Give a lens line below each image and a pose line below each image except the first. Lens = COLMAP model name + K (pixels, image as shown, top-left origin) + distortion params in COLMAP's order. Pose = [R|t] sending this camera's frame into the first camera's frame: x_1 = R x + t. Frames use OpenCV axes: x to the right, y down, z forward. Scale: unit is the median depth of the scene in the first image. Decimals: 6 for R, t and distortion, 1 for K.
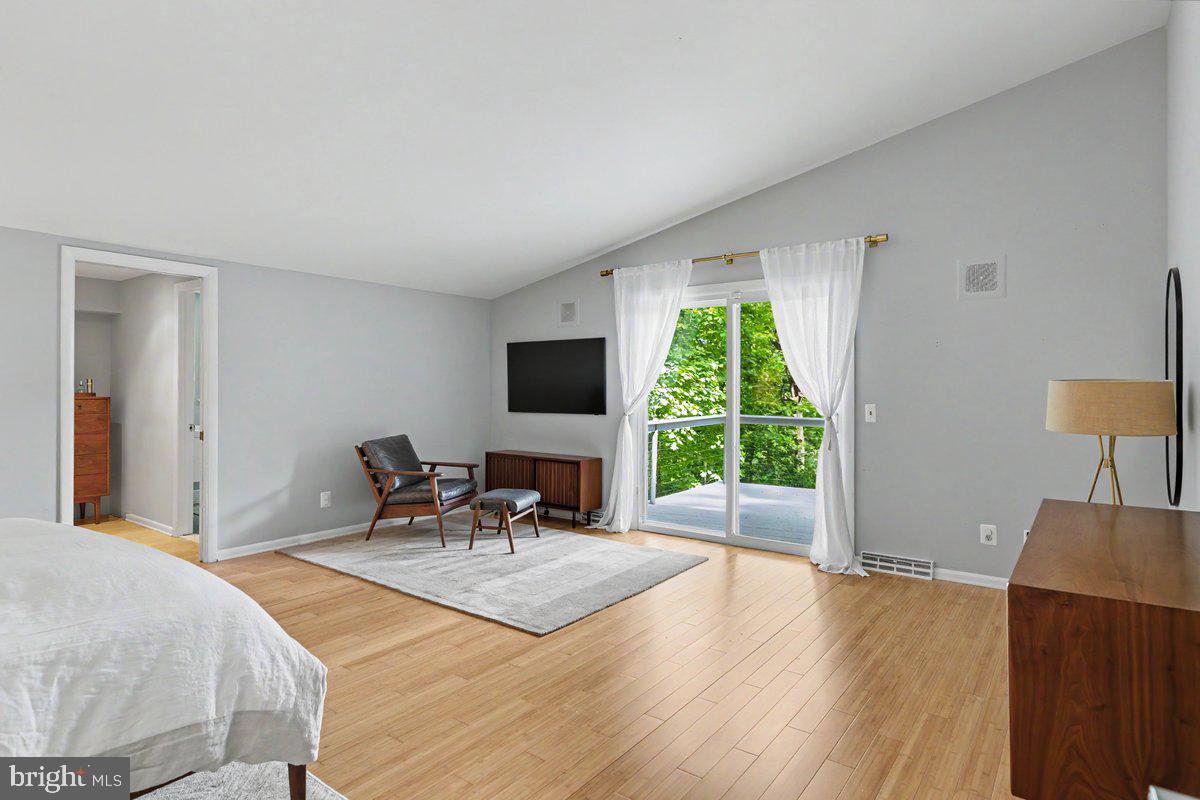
lens RADIAL K [[654.0, 0, 602.3], [0, 654.0, 391.1], [0, 0, 1]] dist [0.001265, 0.000071]
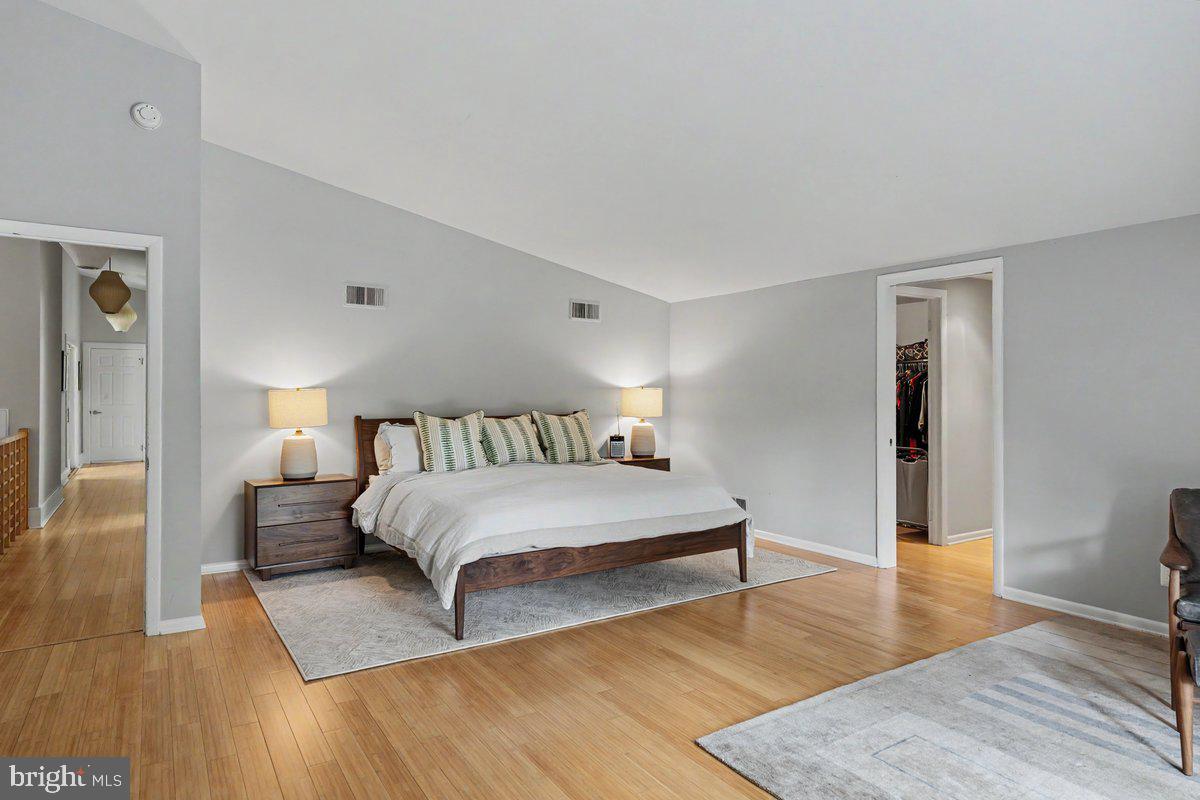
lens RADIAL K [[715.0, 0, 602.9], [0, 715.0, 393.0], [0, 0, 1]] dist [0.017201, -0.000161]
pose [[-0.357124, 0.001287, -0.934056, 0.487890], [-0.008894, 0.999949, 0.004778, -0.009202], [0.934015, 0.010014, -0.357095, 0.847999]]
